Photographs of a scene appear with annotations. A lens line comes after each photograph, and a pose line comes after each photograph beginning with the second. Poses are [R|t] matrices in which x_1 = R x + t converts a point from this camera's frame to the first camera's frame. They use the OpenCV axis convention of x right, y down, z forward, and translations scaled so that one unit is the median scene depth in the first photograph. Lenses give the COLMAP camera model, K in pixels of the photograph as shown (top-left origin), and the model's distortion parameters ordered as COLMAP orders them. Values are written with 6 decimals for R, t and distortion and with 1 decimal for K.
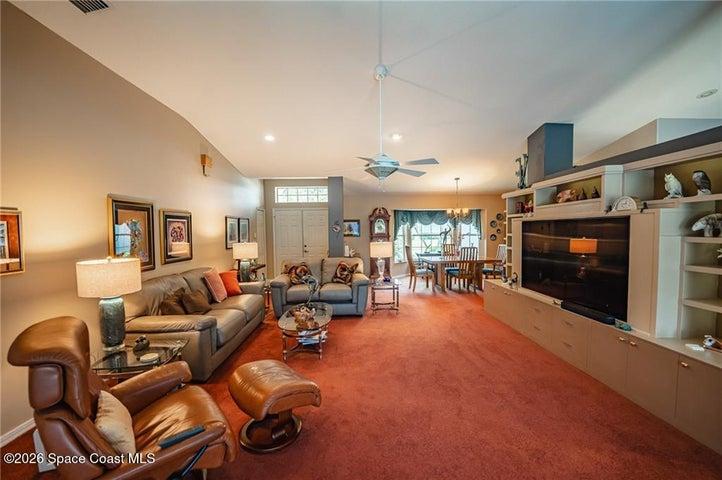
lens RADIAL K [[294.6, 0, 361.0], [0, 294.6, 240.0], [0, 0, 1]] dist [-0.001037, 0.000010]
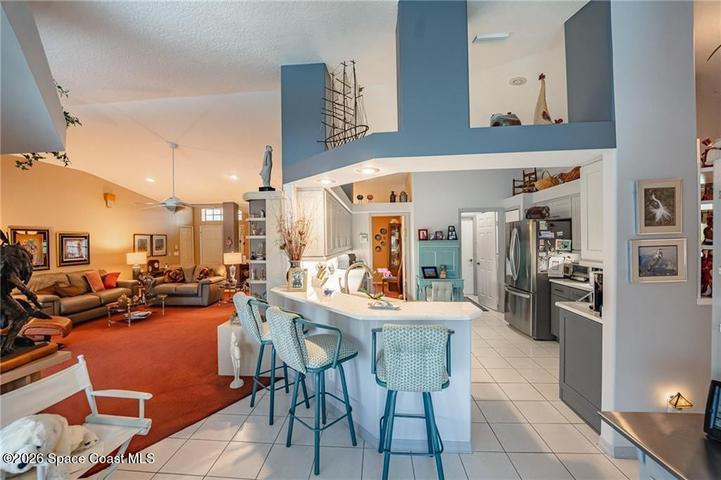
lens RADIAL K [[310.2, 0, 360.5], [0, 310.2, 240.0], [0, 0, 1]] dist [-0.002516, -0.000308]
pose [[0.993059, -0.002868, -0.117586, 0.863466], [-0.000952, 0.999474, -0.032420, -0.006797], [0.117617, 0.032307, 0.992533, -0.358172]]
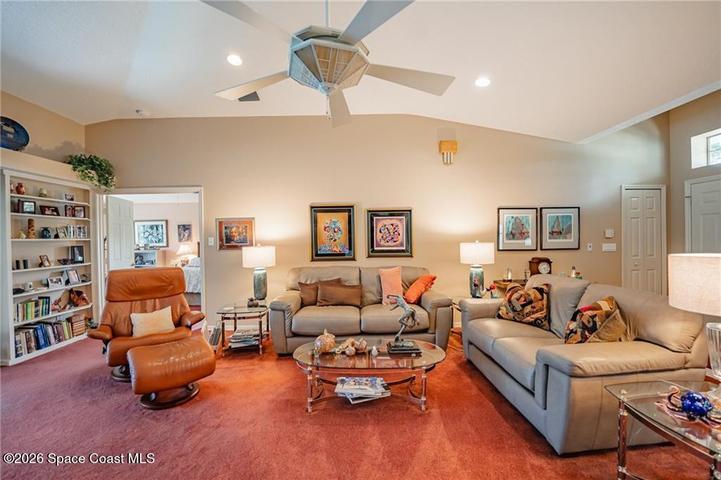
lens RADIAL K [[294.1, 0, 360.5], [0, 294.1, 240.0], [0, 0, 1]] dist [-0.001037, 0.000010]
pose [[-0.006797, 0.019771, -0.999781, 0.341442], [-0.023161, 0.999533, 0.019924, -0.004385], [0.999709, 0.023291, -0.006336, 0.728307]]
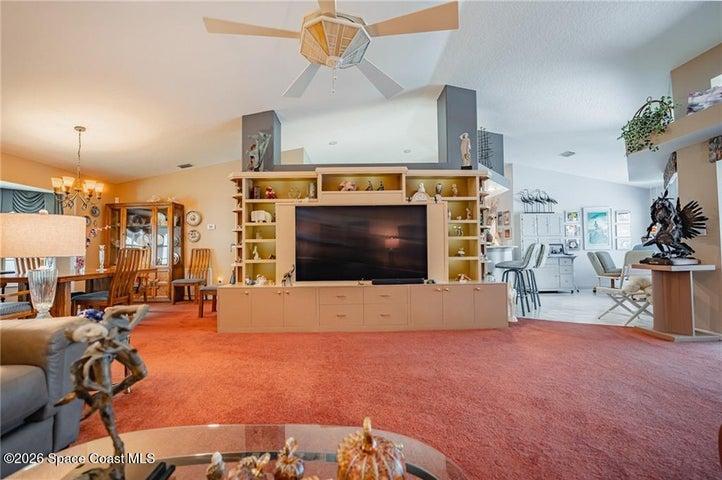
lens RADIAL K [[294.6, 0, 361.0], [0, 294.6, 240.0], [0, 0, 1]] dist [-0.001037, 0.000010]
pose [[0.035599, 0.047999, 0.998213, -0.266870], [0.043925, 0.997805, -0.049546, 0.073839], [-0.998400, 0.045610, 0.033412, 0.637880]]
